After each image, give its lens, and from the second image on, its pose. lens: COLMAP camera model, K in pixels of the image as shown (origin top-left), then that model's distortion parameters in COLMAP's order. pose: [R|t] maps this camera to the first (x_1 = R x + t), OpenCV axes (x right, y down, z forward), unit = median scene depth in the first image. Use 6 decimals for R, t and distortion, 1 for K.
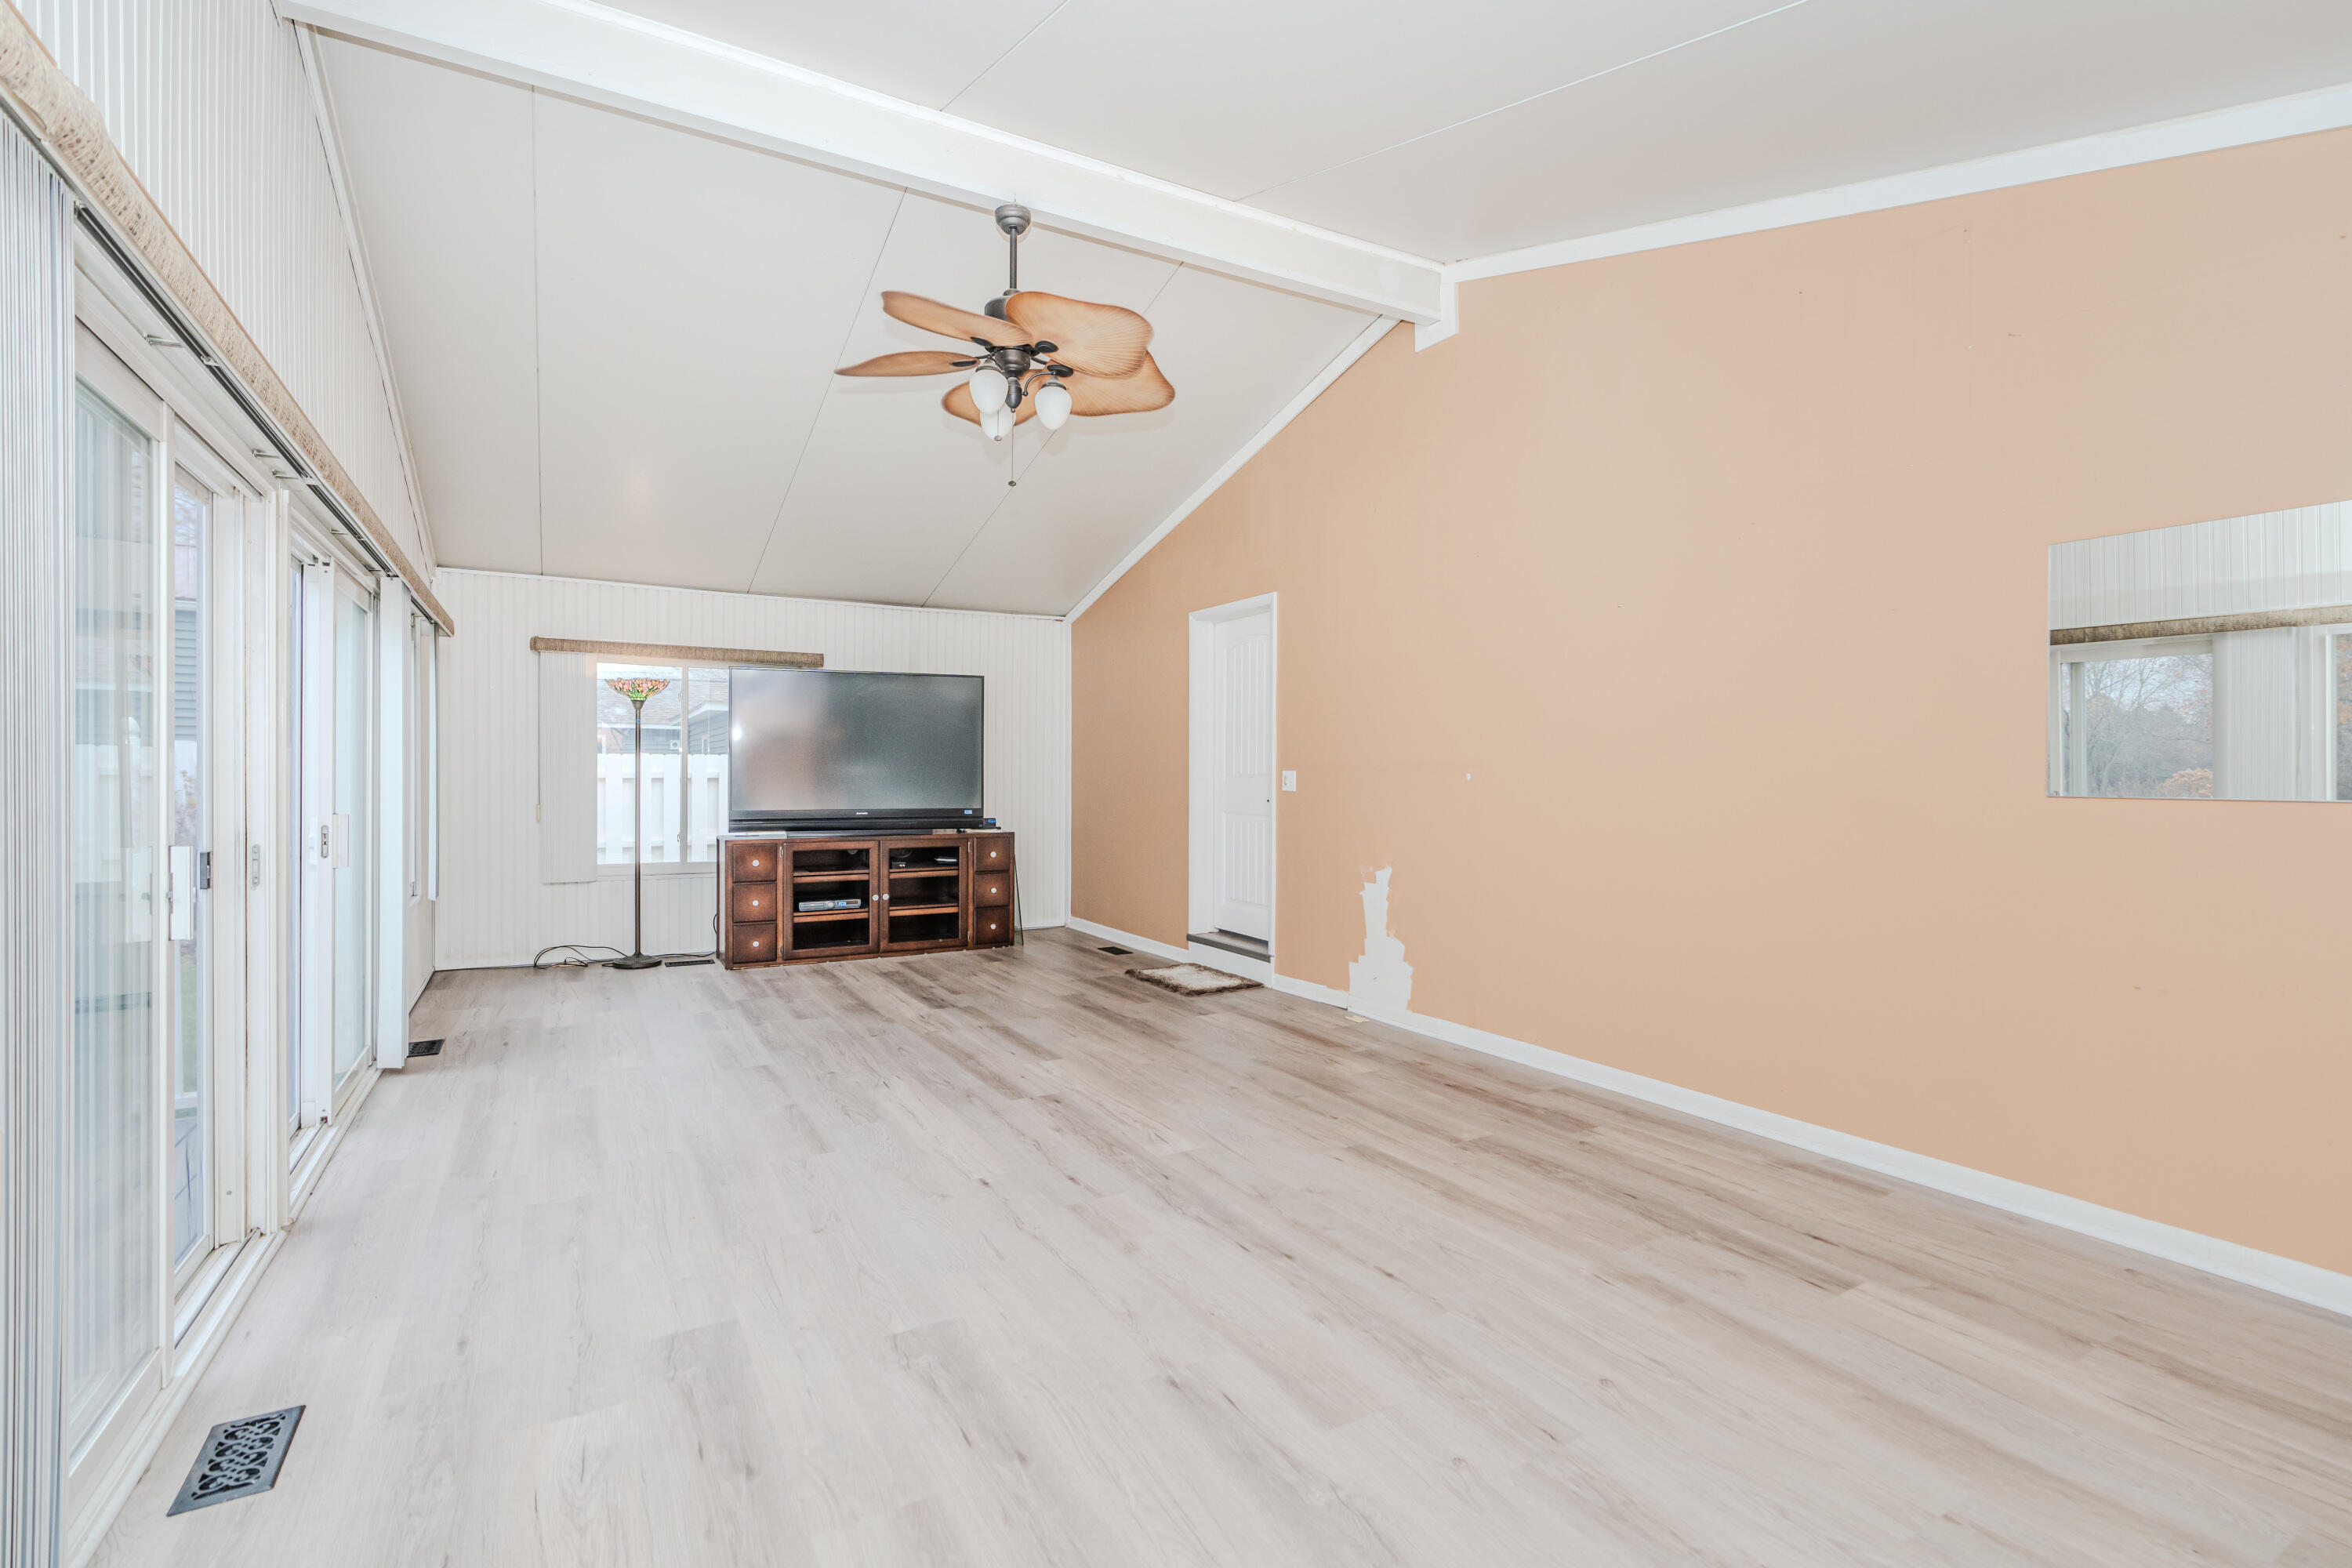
lens RADIAL K [[1066.0, 0, 1189.8], [0, 1066.0, 778.9], [0, 0, 1]] dist [-0.015050, 0.006631]
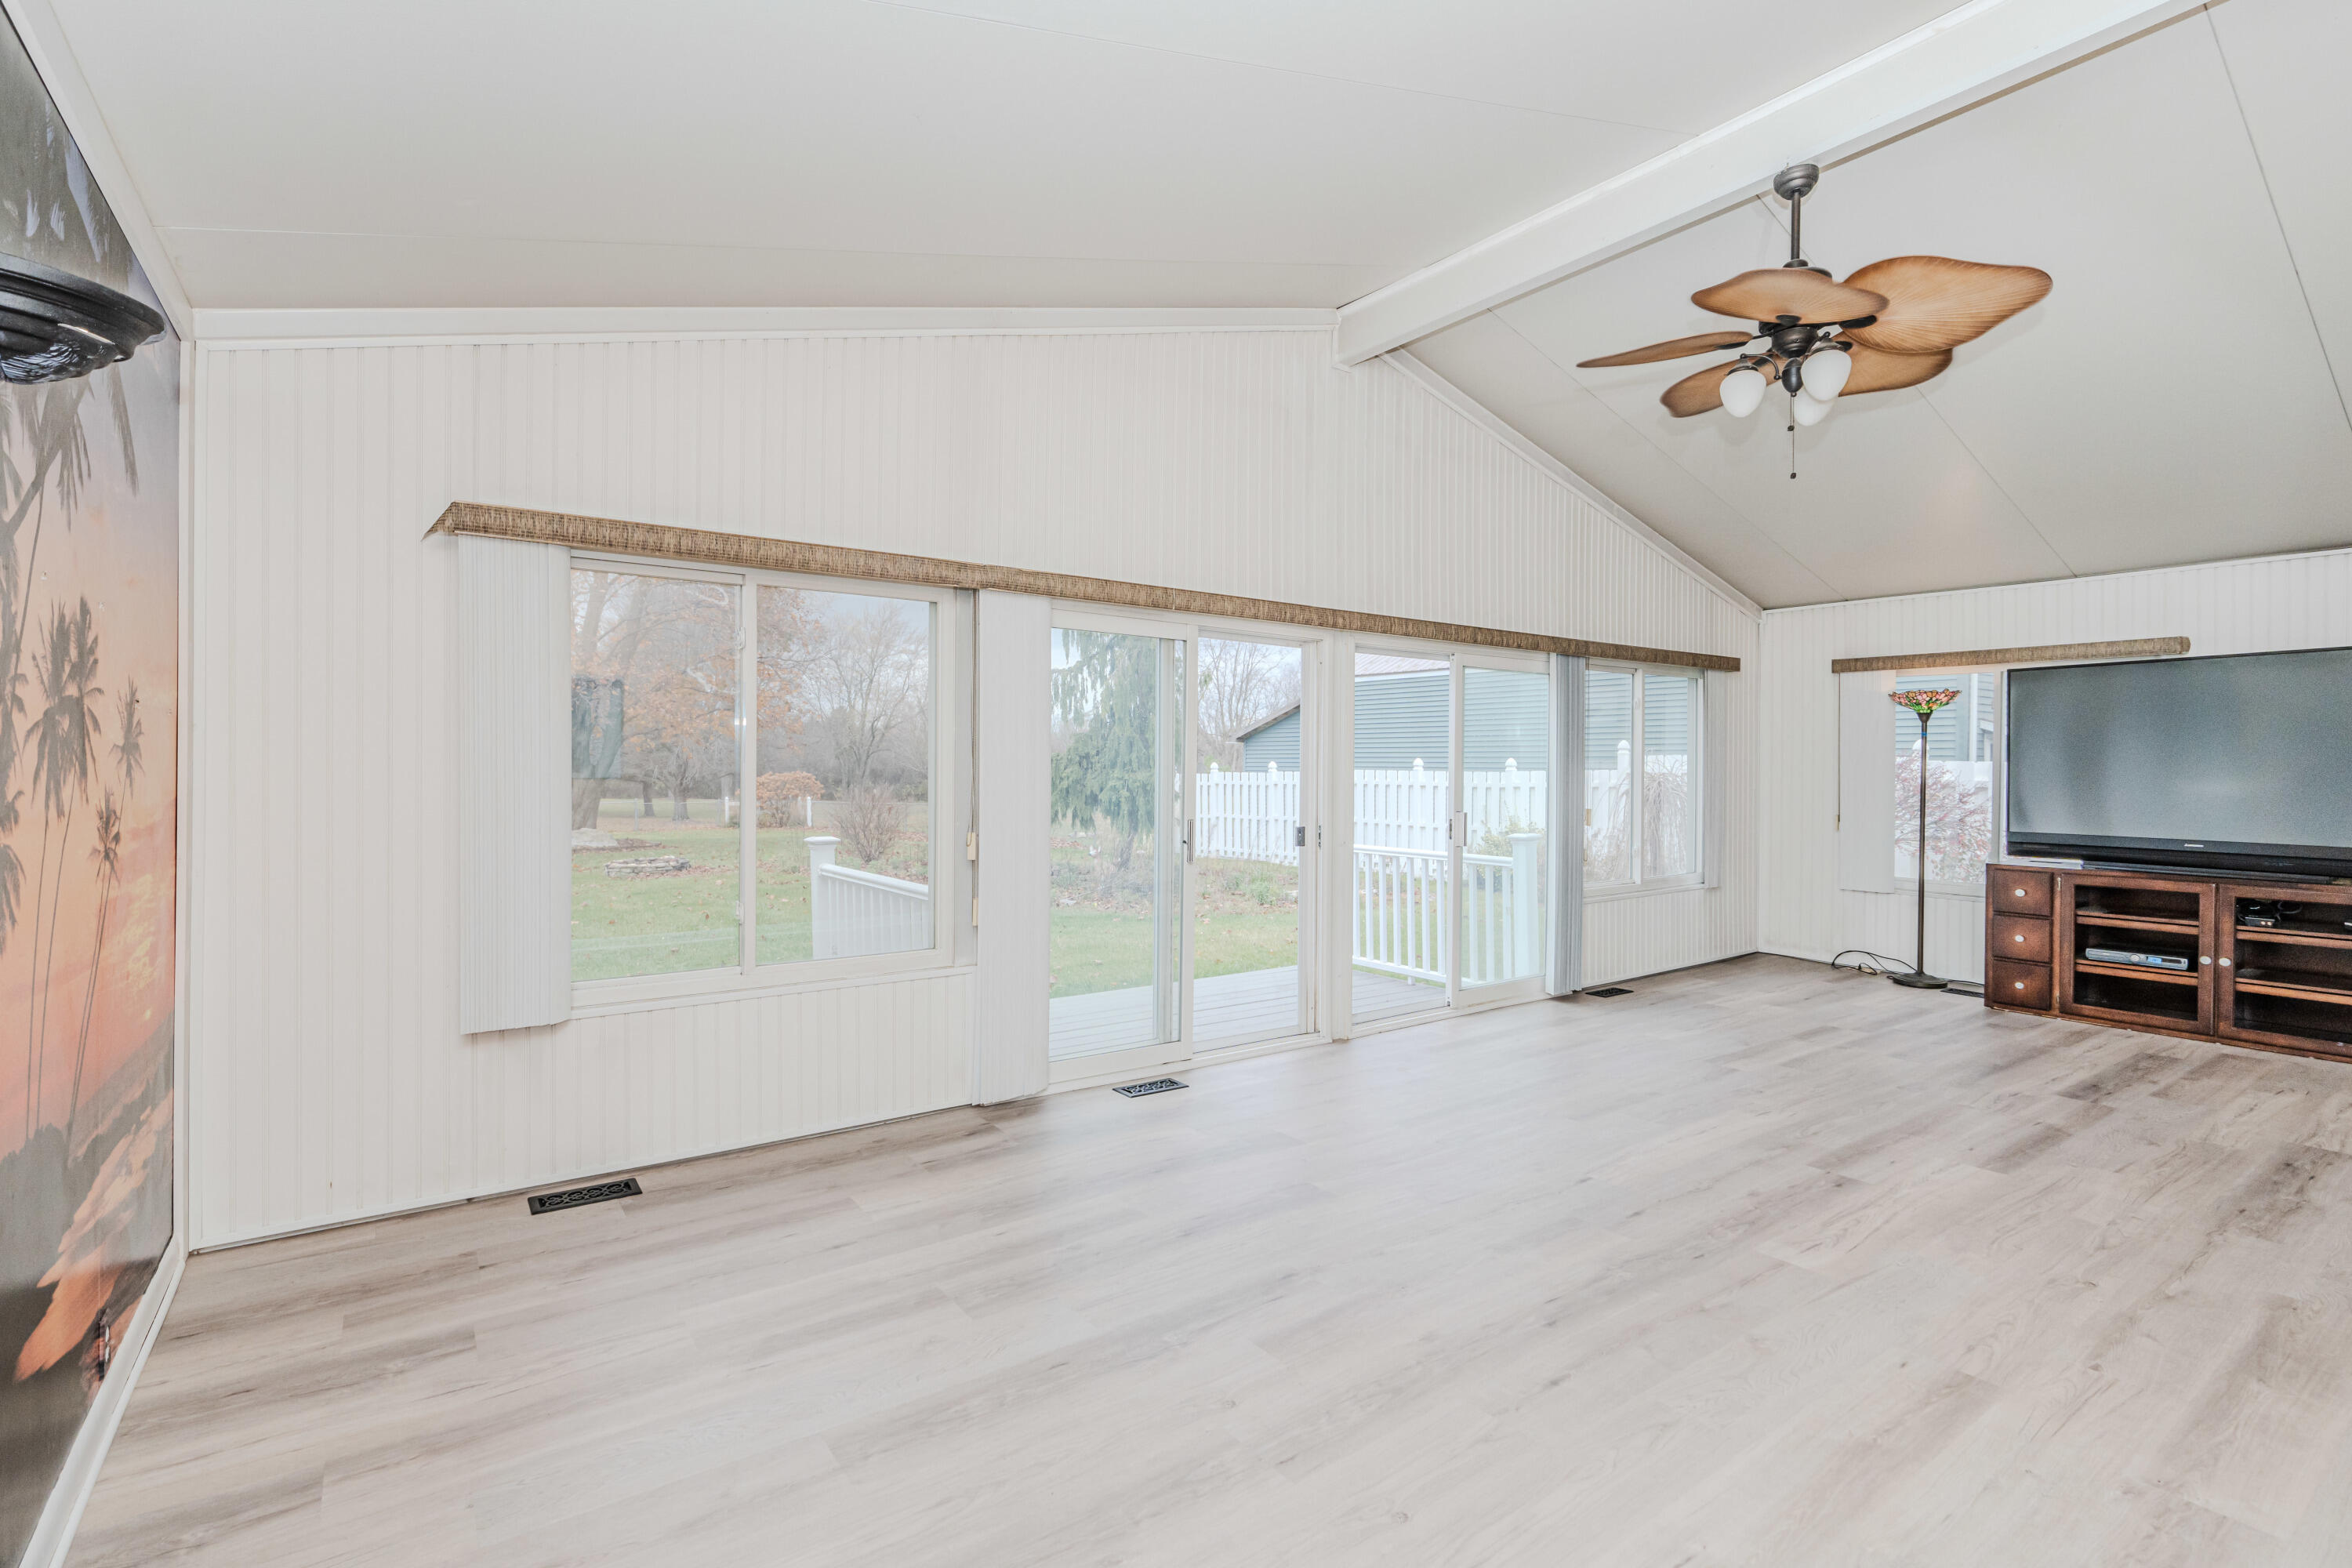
lens RADIAL K [[1066.0, 0, 1189.8], [0, 1066.0, 778.9], [0, 0, 1]] dist [-0.015050, 0.006631]
pose [[0.112370, 0.009156, -0.993624, 0.379513], [-0.013562, 0.999879, 0.007680, -0.011795], [0.993574, 0.012612, 0.112480, 0.223748]]
